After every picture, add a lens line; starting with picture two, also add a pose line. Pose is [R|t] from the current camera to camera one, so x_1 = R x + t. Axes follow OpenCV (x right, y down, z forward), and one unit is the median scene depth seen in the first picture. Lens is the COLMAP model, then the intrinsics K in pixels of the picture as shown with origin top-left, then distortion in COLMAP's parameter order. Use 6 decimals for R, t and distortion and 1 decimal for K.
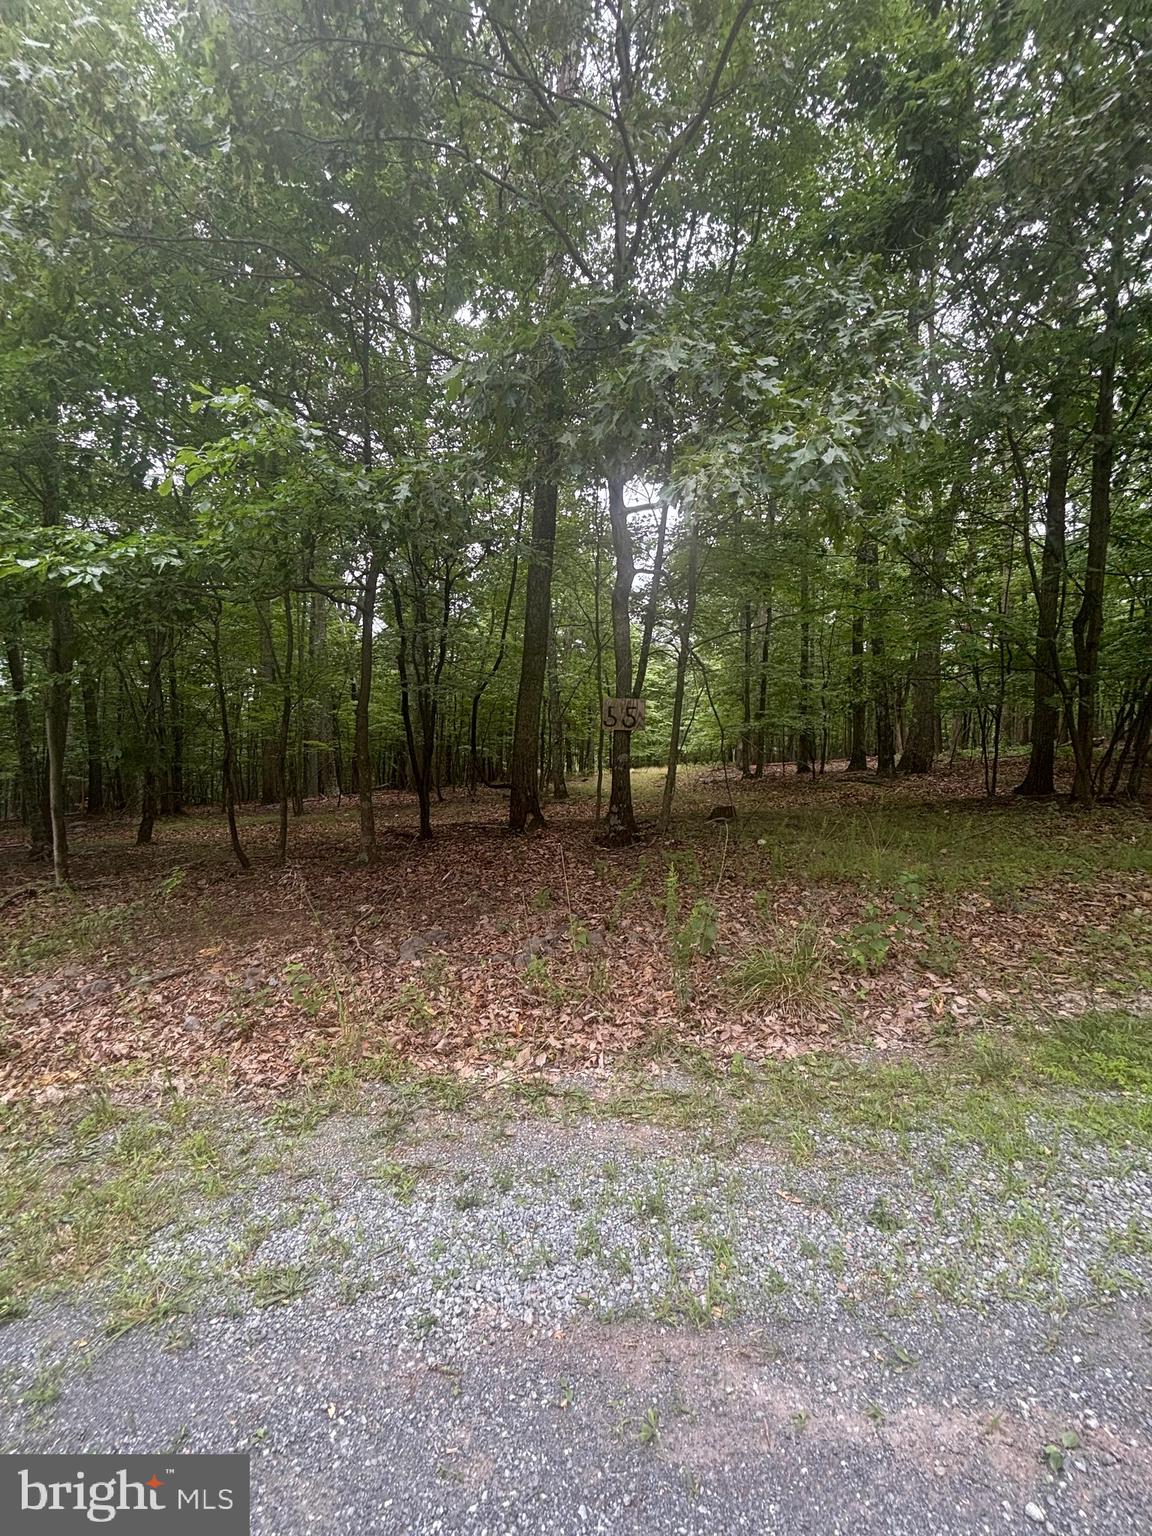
lens RADIAL K [[616.7, 0, 574.6], [0, 616.7, 764.6], [0, 0, 1]] dist [0.001997, -0.000122]
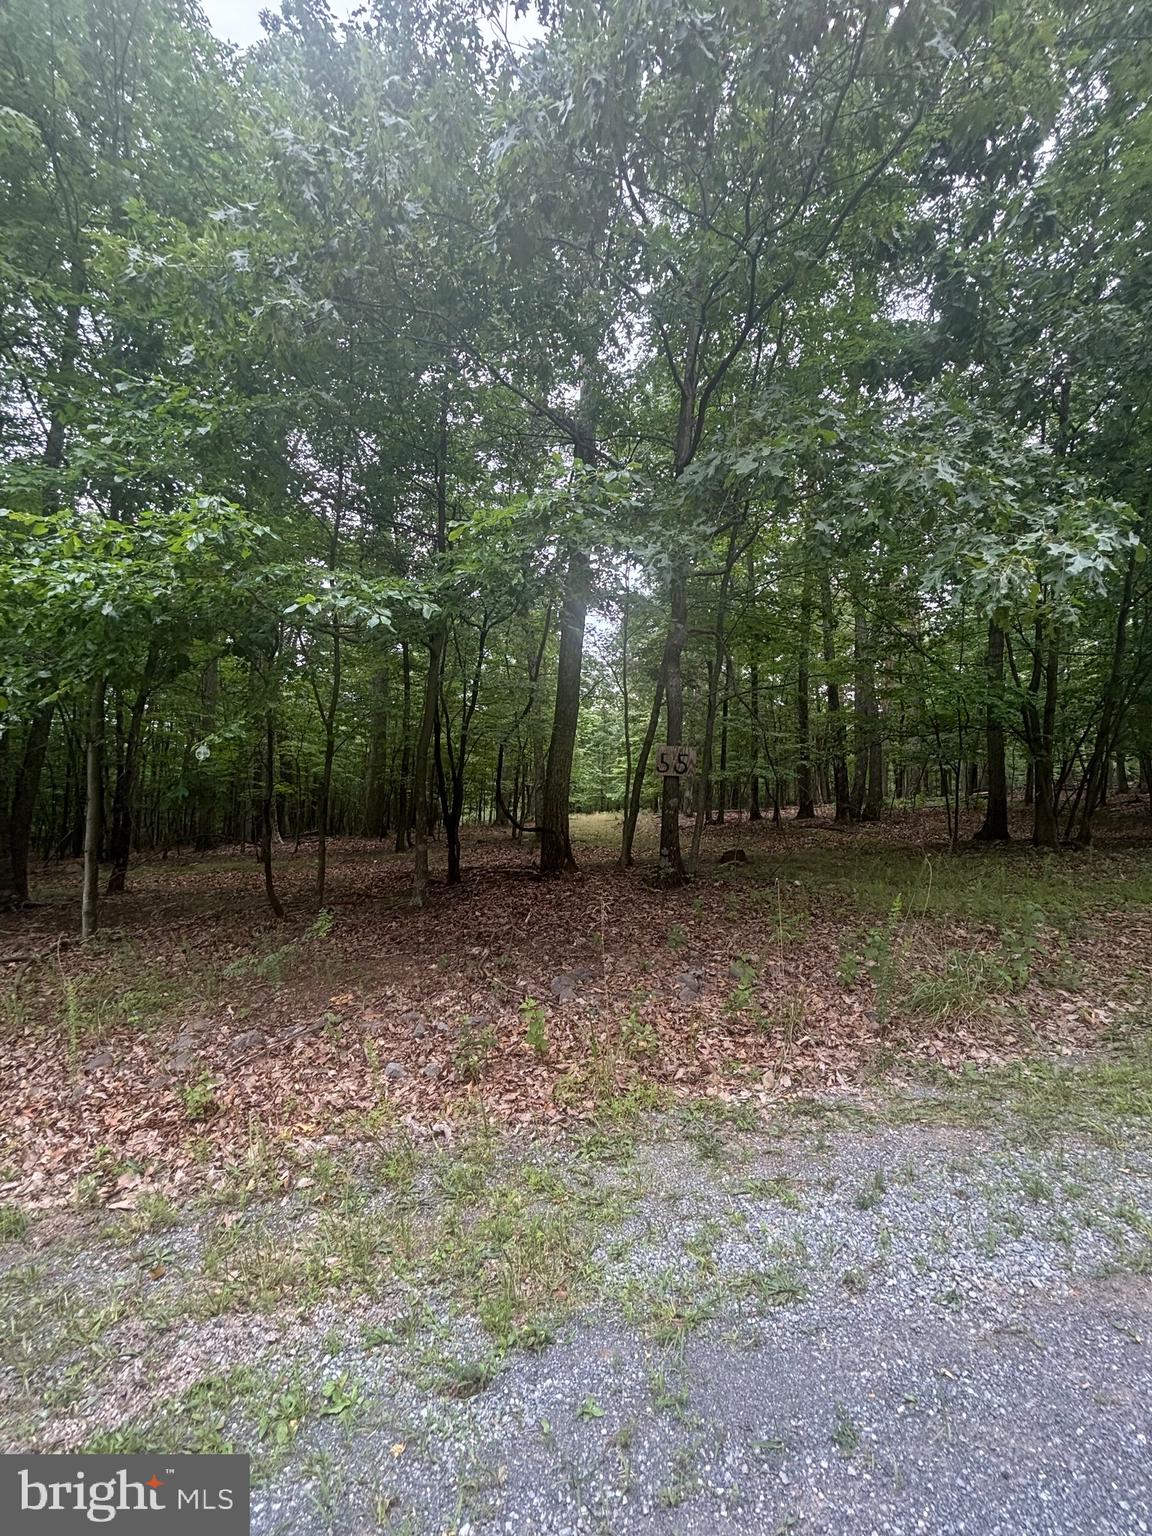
lens RADIAL K [[616.7, 0, 580.7], [0, 616.7, 769.1], [0, 0, 1]] dist [0.001997, -0.000122]
pose [[0.987225, 0.022244, 0.157774, -0.472197], [-0.011698, 0.997654, -0.067458, 0.009874], [-0.158905, 0.064751, 0.985168, -0.029698]]
